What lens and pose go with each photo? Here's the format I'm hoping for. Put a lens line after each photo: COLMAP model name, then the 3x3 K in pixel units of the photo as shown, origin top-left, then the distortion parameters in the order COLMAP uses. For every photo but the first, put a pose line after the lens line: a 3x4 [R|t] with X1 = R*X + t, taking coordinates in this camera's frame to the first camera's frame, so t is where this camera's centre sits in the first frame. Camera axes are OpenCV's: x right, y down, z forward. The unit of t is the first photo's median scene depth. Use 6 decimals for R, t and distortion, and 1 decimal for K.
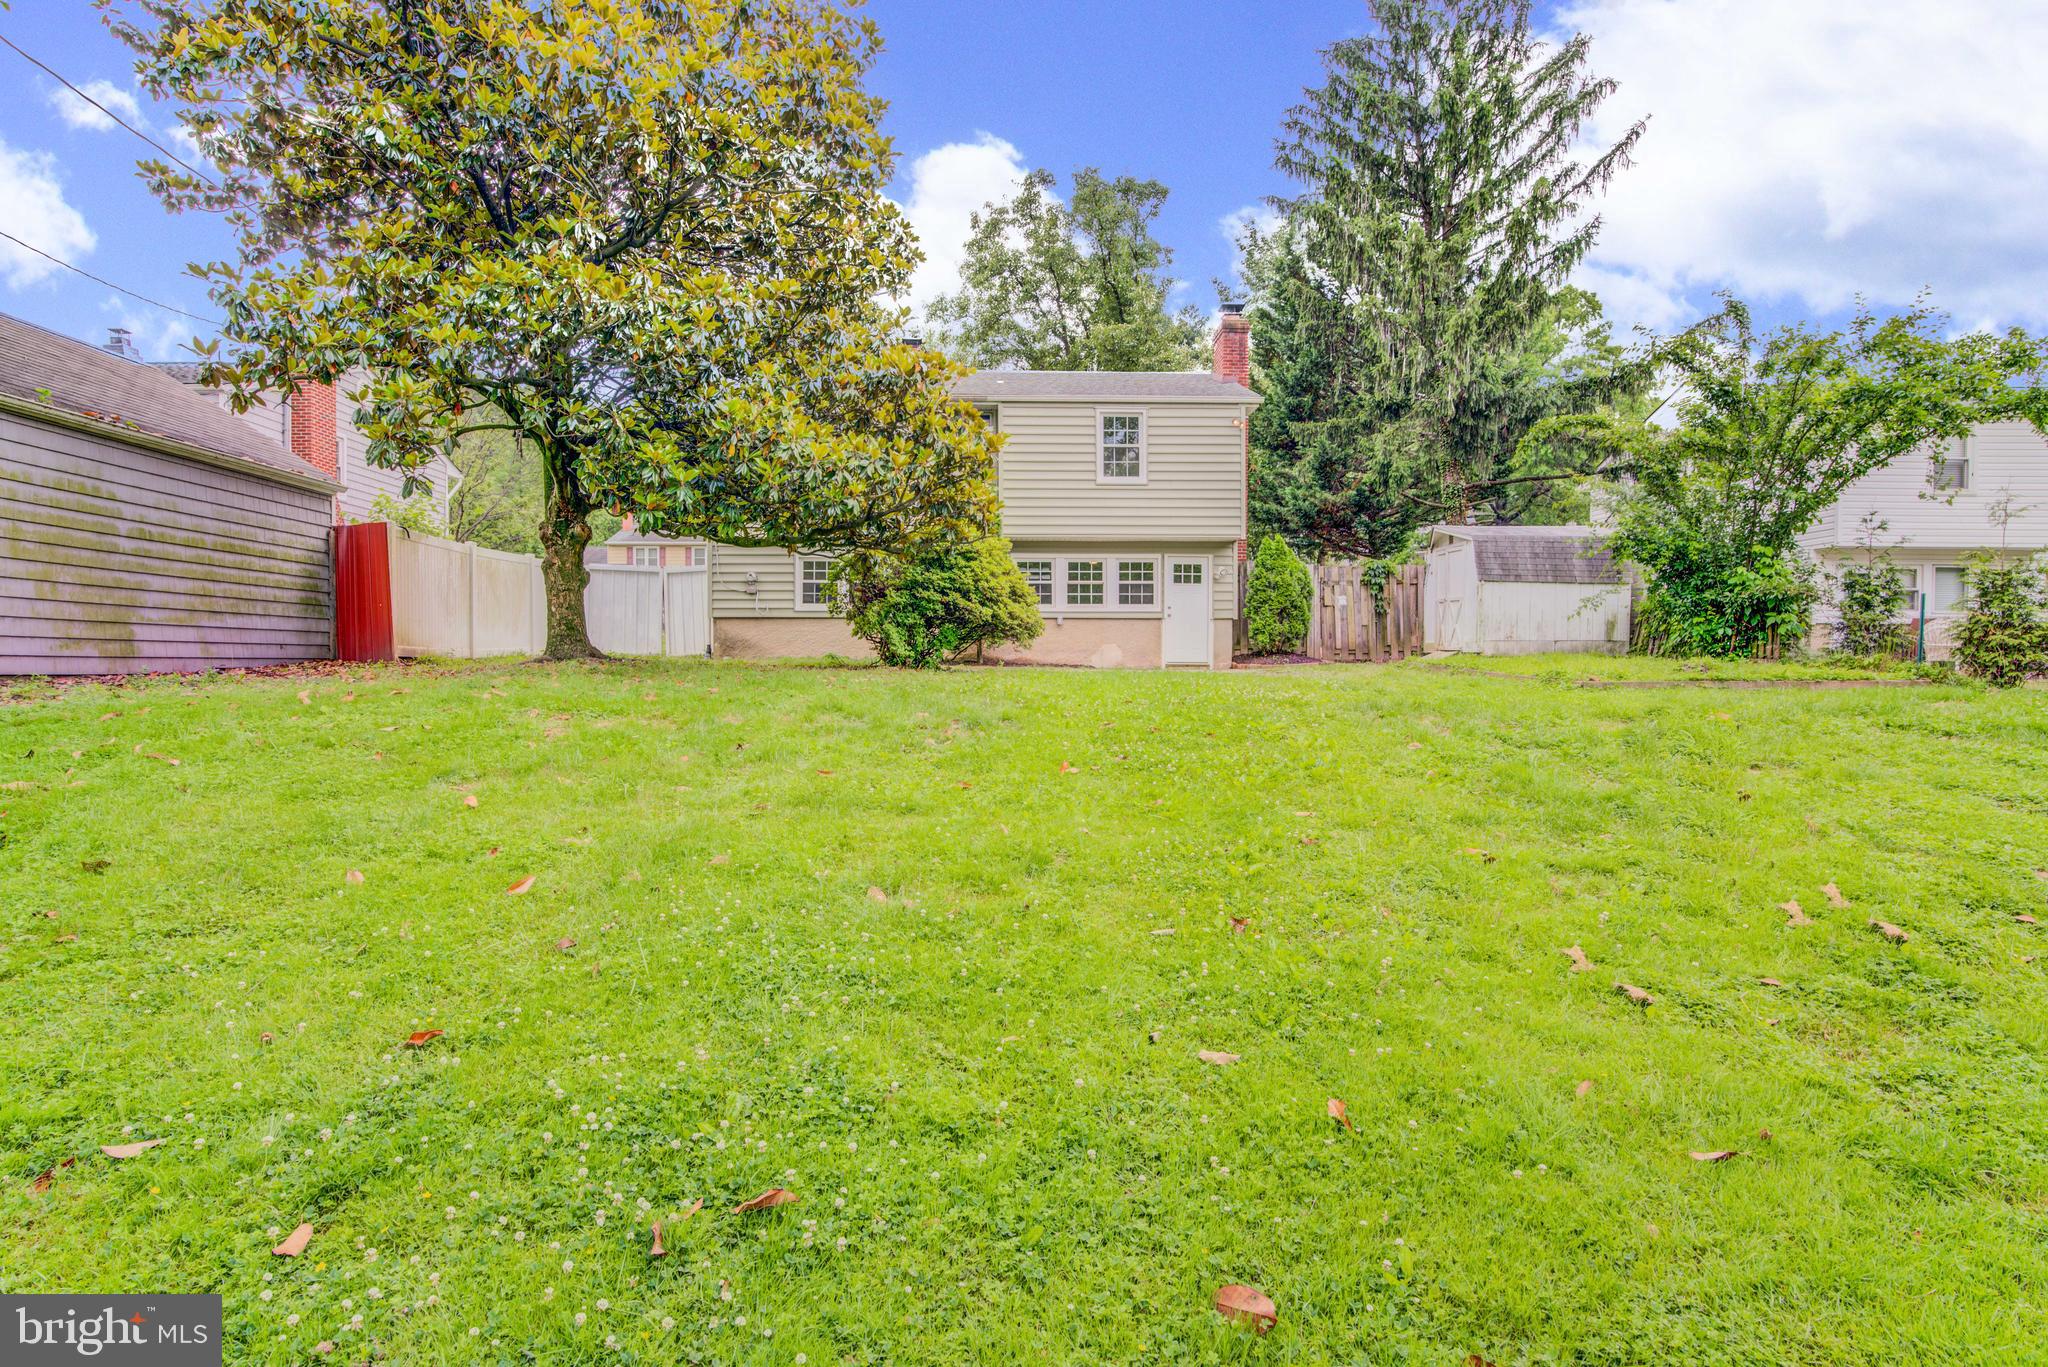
lens RADIAL K [[1062.9, 0, 1024.0], [0, 1062.9, 683.5], [0, 0, 1]] dist [-0.025936, 0.000562]
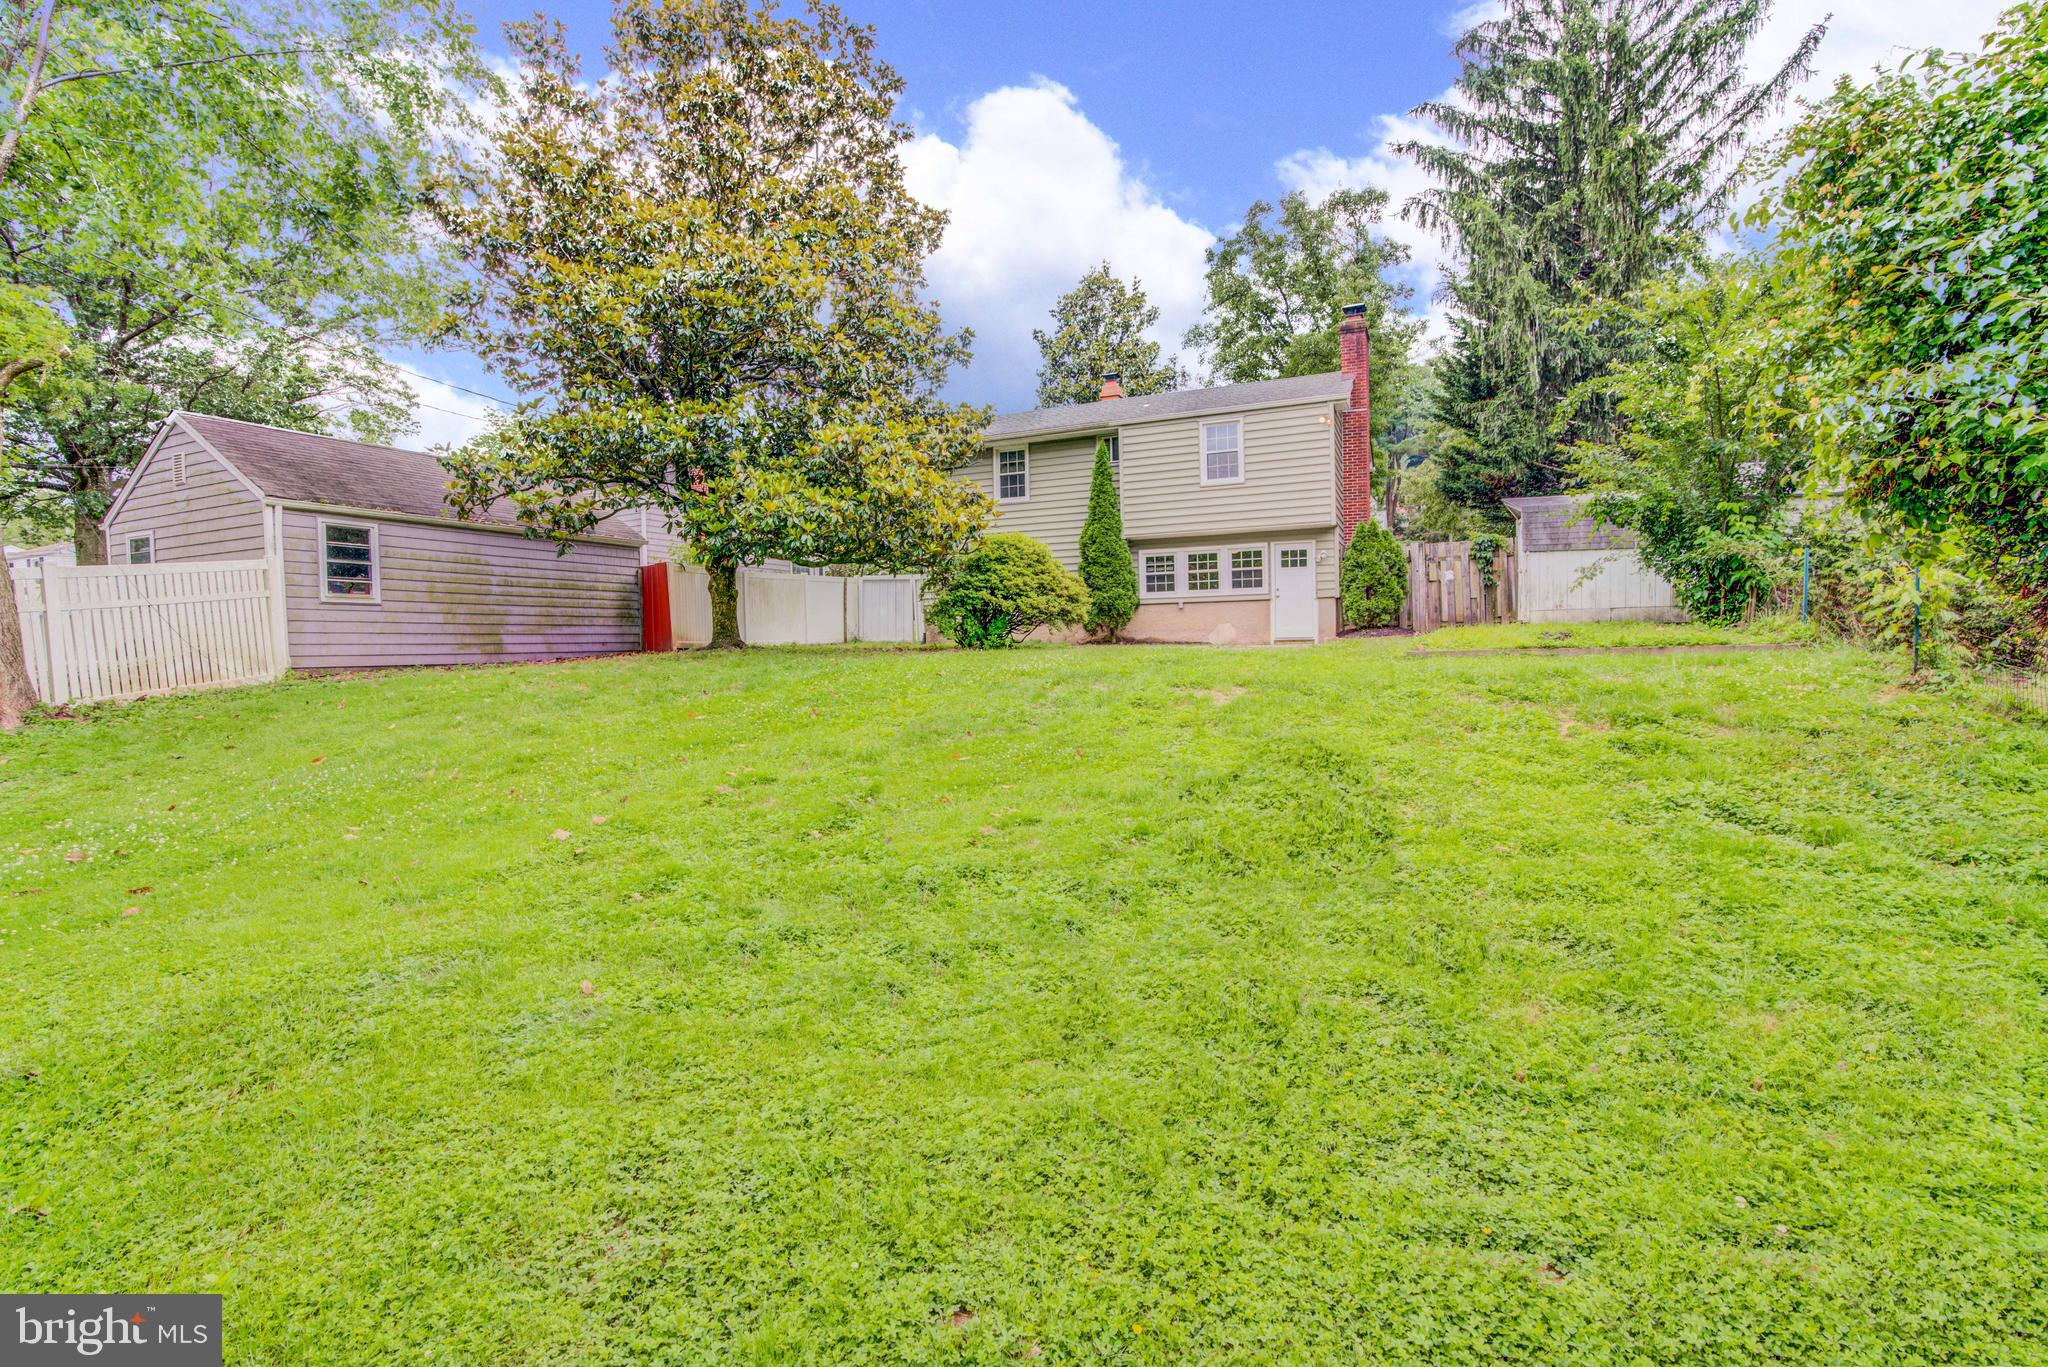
lens RADIAL K [[944.8, 0, 1016.0], [0, 944.8, 692.2], [0, 0, 1]] dist [-0.071204, 0.029139]
pose [[0.900888, -0.000409, -0.434052, 0.320092], [0.014455, 0.999473, 0.029058, 0.004388], [0.433812, -0.032452, 0.900419, -0.020300]]
